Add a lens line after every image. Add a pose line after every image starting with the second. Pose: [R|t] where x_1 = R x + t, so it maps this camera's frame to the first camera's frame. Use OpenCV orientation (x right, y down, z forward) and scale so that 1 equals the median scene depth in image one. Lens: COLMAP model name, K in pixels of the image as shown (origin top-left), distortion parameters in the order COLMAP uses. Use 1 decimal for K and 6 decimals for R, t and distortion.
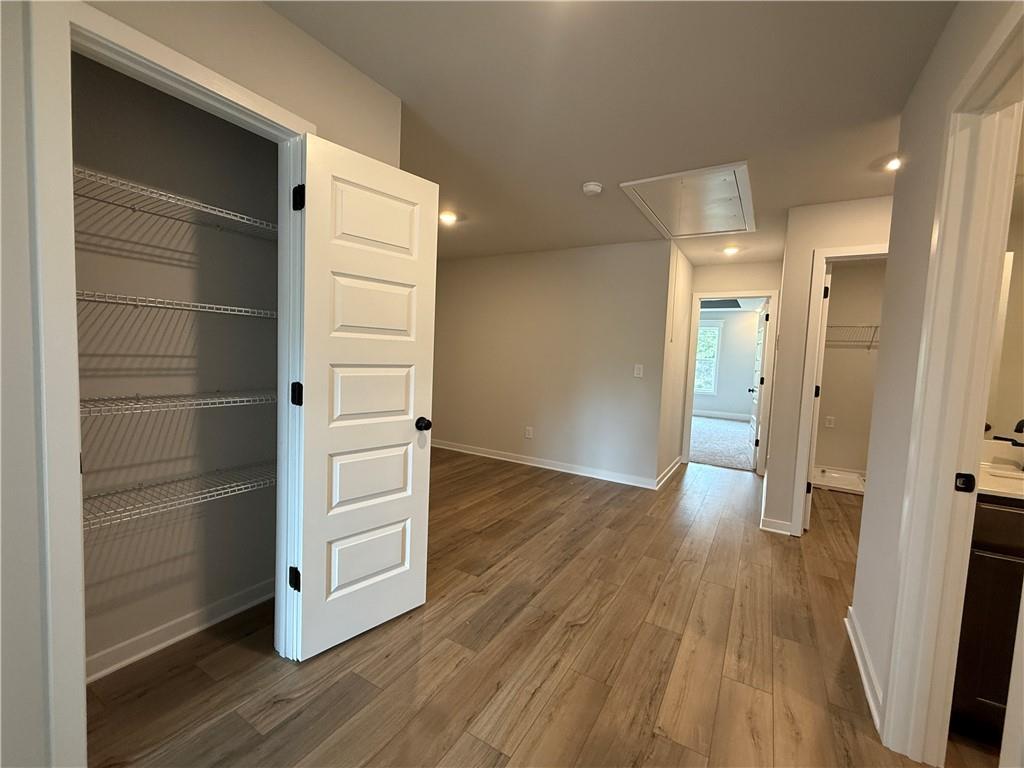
lens RADIAL K [[430.2, 0, 512.1], [0, 430.2, 385.2], [0, 0, 1]] dist [-0.000656, 0.000346]
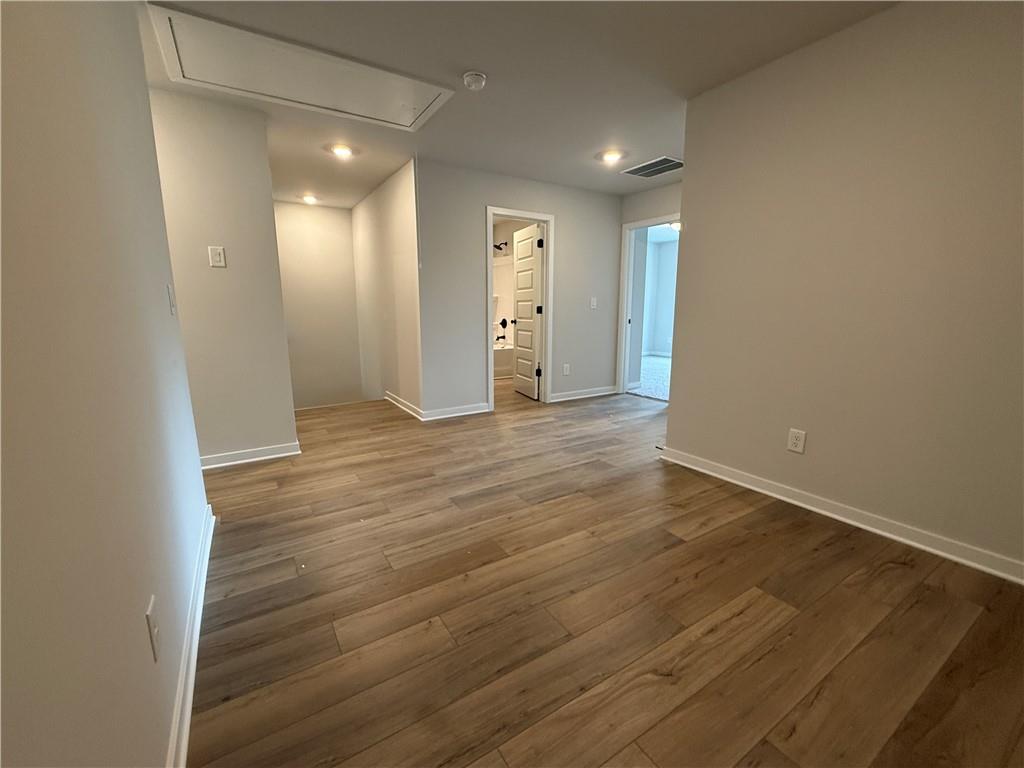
lens RADIAL K [[430.2, 0, 512.1], [0, 430.2, 385.2], [0, 0, 1]] dist [-0.000656, 0.000346]
pose [[-0.891215, -0.120072, 0.437400, -0.326545], [-0.002480, 0.965601, 0.260018, -0.094875], [-0.453574, 0.230647, -0.860856, 1.842666]]
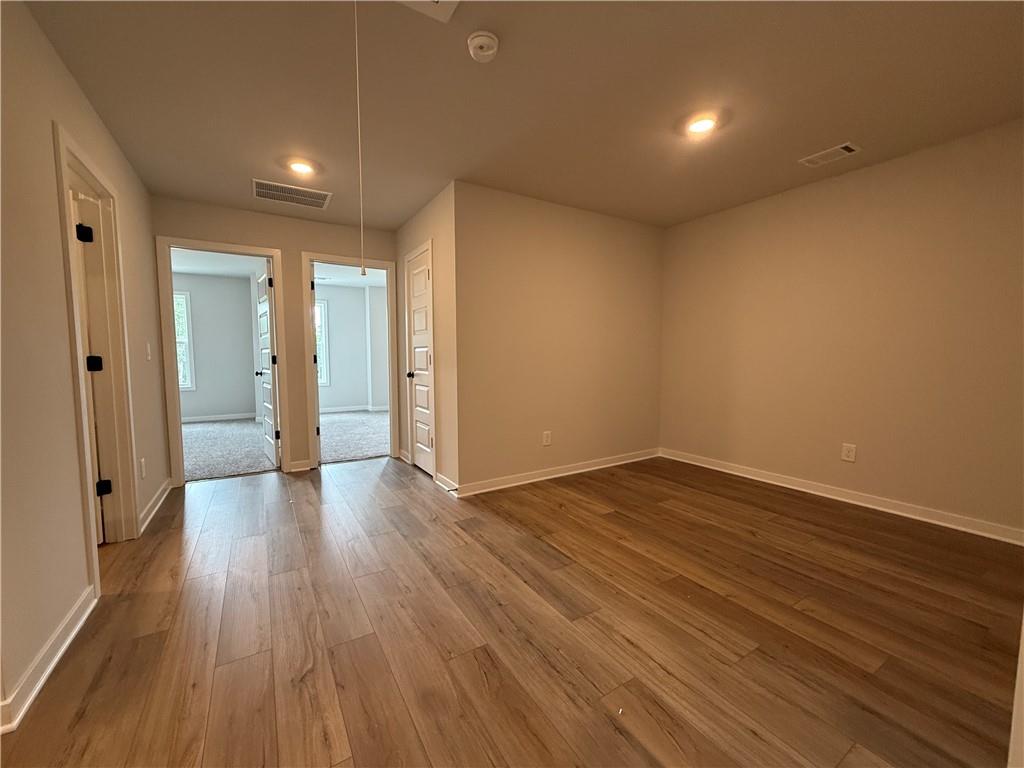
lens RADIAL K [[408.5, 0, 508.9], [0, 408.5, 384.7], [0, 0, 1]] dist [0.000886, 0.000077]
pose [[-0.461704, 0.025198, -0.886676, 0.705333], [-0.077318, 0.994649, 0.068526, -0.017368], [0.883658, 0.100195, -0.457285, 1.353114]]
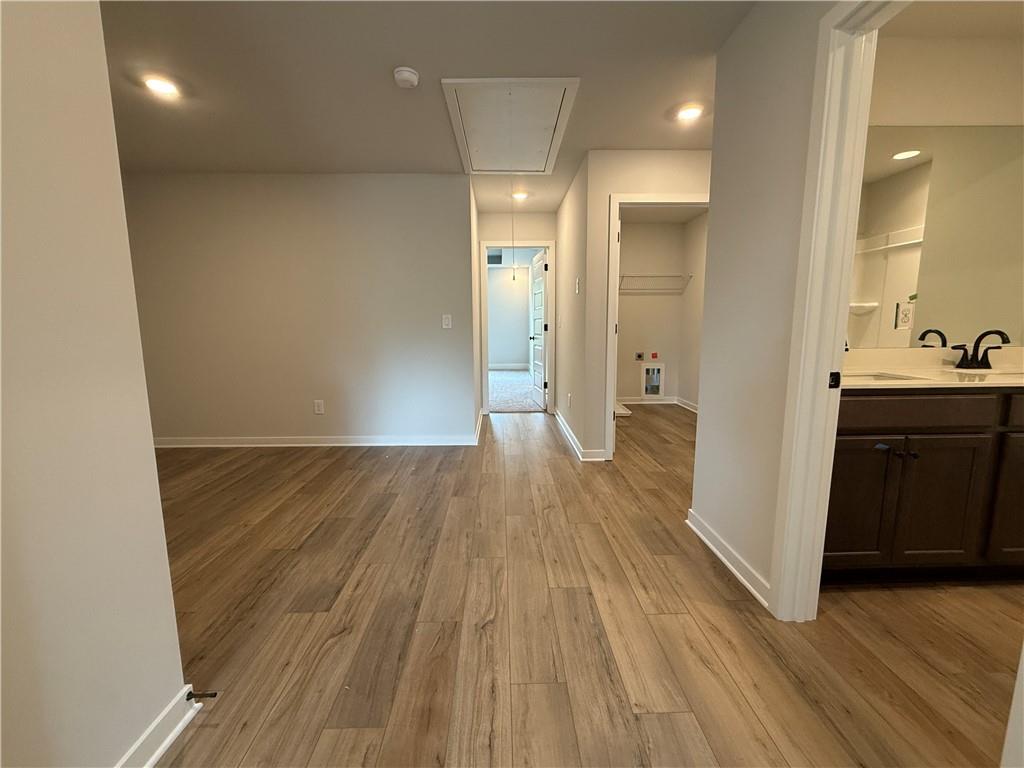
lens RADIAL K [[430.2, 0, 512.1], [0, 430.2, 385.2], [0, 0, 1]] dist [-0.000656, 0.000346]
pose [[0.842697, -0.121960, 0.524392, -0.125726], [0.078103, 0.991394, 0.105061, 0.023067], [-0.532693, -0.047578, 0.844970, 0.220365]]
